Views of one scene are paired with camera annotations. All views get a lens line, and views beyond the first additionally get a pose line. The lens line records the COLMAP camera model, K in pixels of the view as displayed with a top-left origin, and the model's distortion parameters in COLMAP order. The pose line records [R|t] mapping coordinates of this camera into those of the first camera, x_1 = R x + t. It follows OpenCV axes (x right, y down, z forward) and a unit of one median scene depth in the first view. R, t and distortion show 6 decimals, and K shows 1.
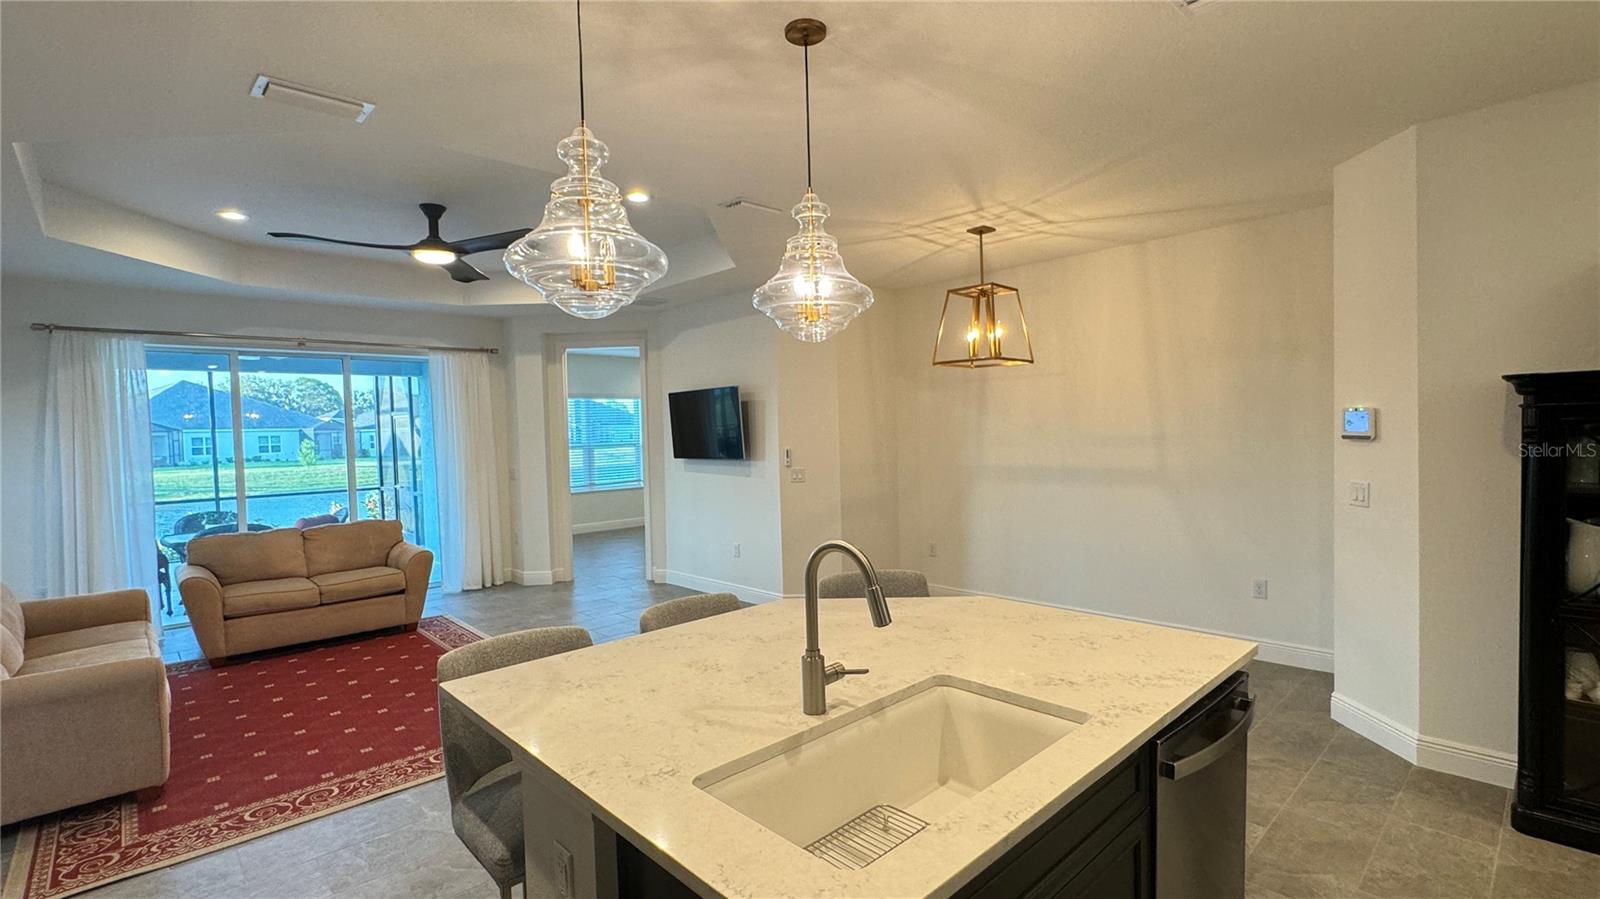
lens RADIAL K [[726.9, 0, 797.2], [0, 726.9, 447.2], [0, 0, 1]] dist [-0.004481, -0.000072]
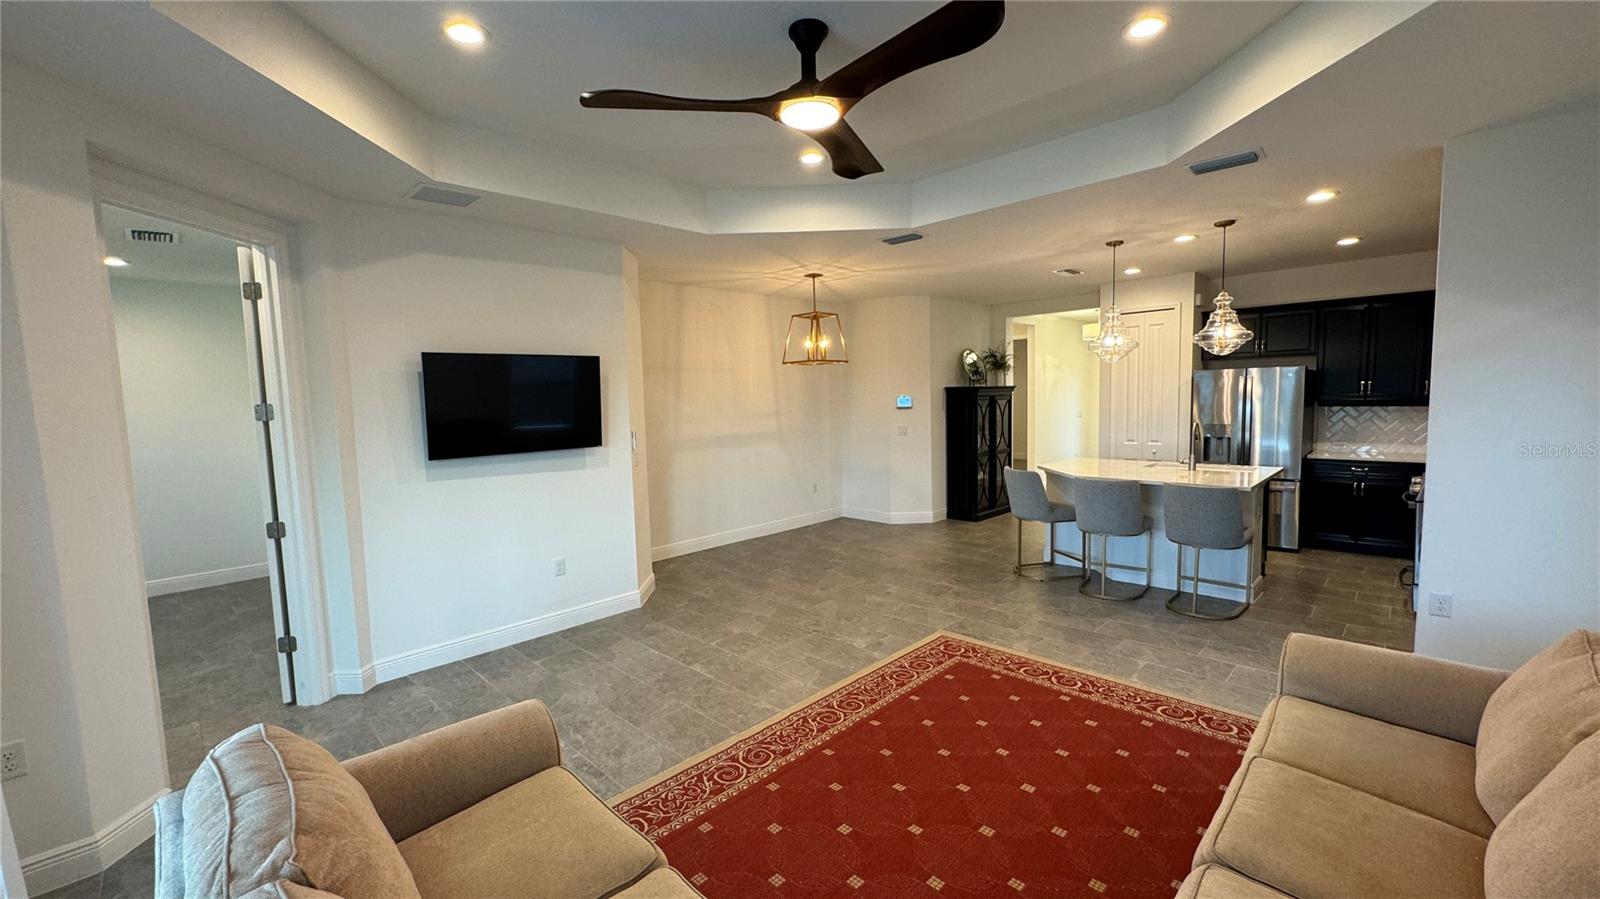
lens RADIAL K [[640.4, 0, 797.4], [0, 640.4, 451.0], [0, 0, 1]] dist [-0.008067, 0.000377]
pose [[-0.038054, -0.057910, 0.997596, -1.493755], [0.054198, 0.996730, 0.059928, -0.017444], [-0.997805, 0.056348, -0.034791, 1.486214]]
